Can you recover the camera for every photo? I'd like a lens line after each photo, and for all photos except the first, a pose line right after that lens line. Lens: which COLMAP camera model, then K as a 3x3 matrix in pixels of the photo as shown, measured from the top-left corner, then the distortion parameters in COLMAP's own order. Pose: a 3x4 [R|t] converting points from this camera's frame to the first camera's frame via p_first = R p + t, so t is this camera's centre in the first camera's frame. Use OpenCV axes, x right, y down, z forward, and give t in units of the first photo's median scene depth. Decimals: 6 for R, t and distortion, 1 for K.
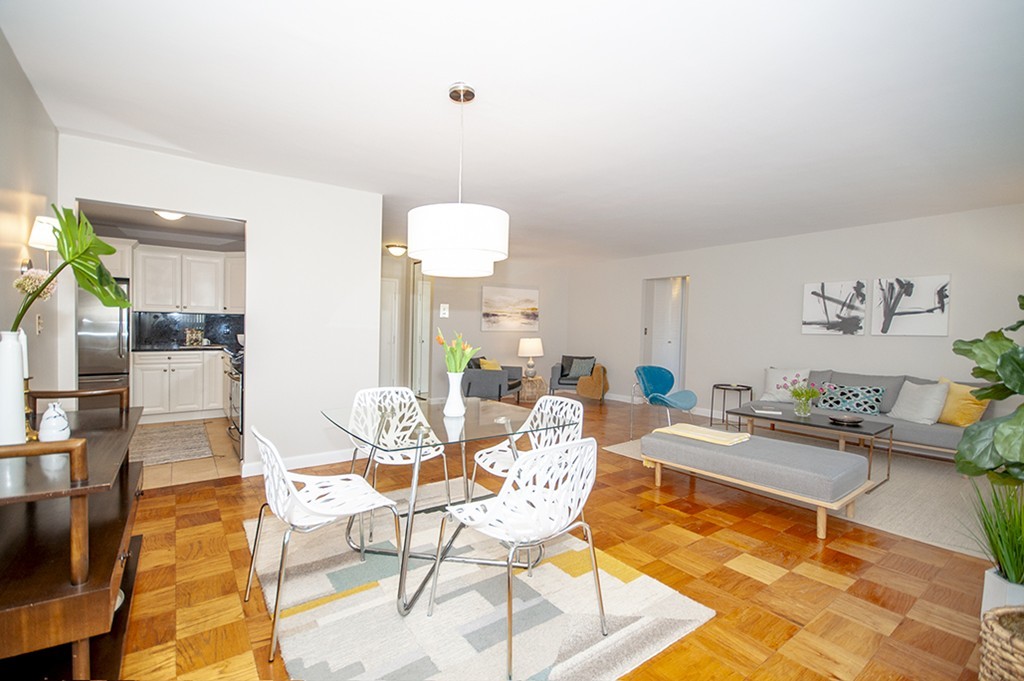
lens RADIAL K [[458.0, 0, 512.0], [0, 458.0, 340.5], [0, 0, 1]] dist [0.002104, 0.000153]
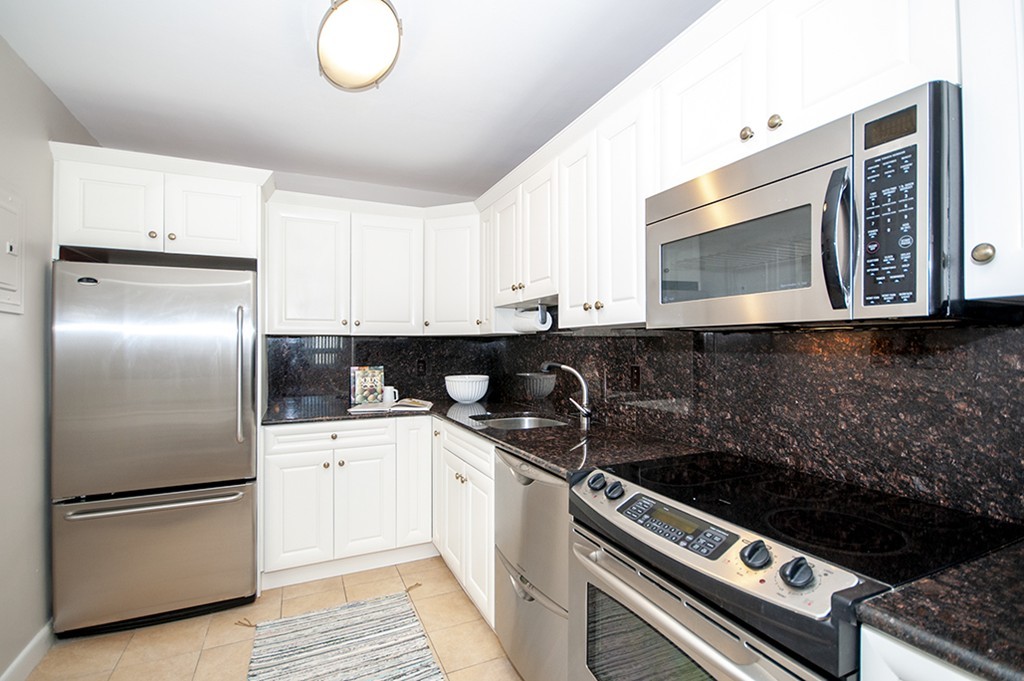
lens RADIAL K [[463.6, 0, 509.0], [0, 463.6, 347.1], [0, 0, 1]] dist [0.001695, -0.000442]
pose [[0.982566, -0.017058, -0.185128, -0.491296], [0.012178, 0.999549, -0.027464, -0.034295], [0.185513, 0.024730, 0.982331, 0.581191]]
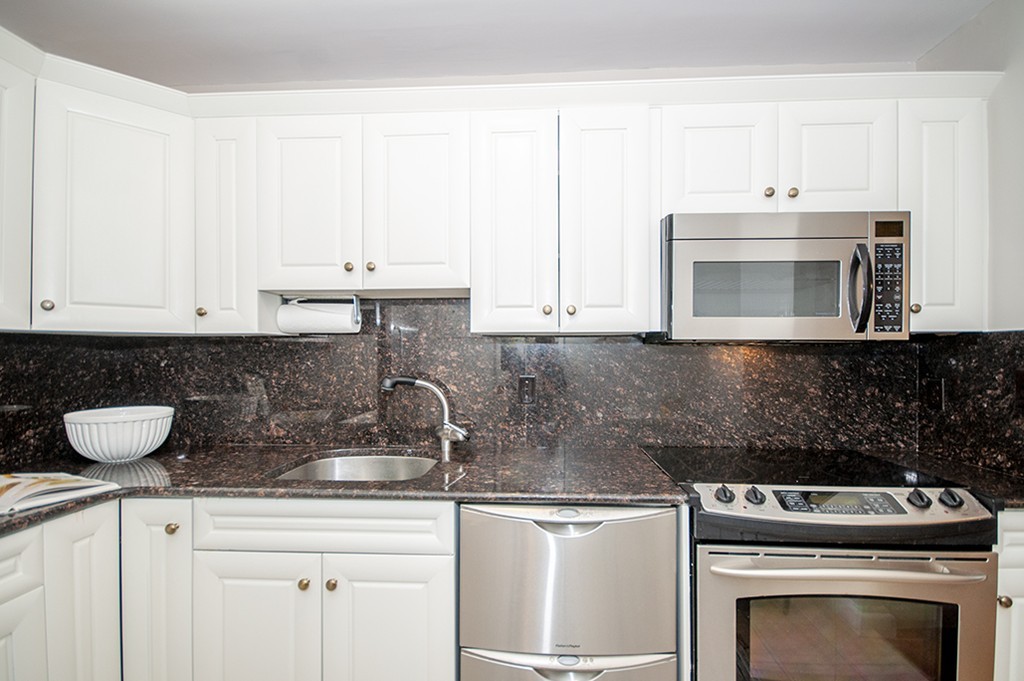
lens RADIAL K [[475.0, 0, 507.3], [0, 475.0, 360.4], [0, 0, 1]] dist [0.001661, 0.000041]
pose [[0.633971, -0.025232, 0.772945, -0.786521], [0.029036, 0.999540, 0.008814, -0.045440], [-0.772812, 0.016855, 0.634411, 0.781520]]
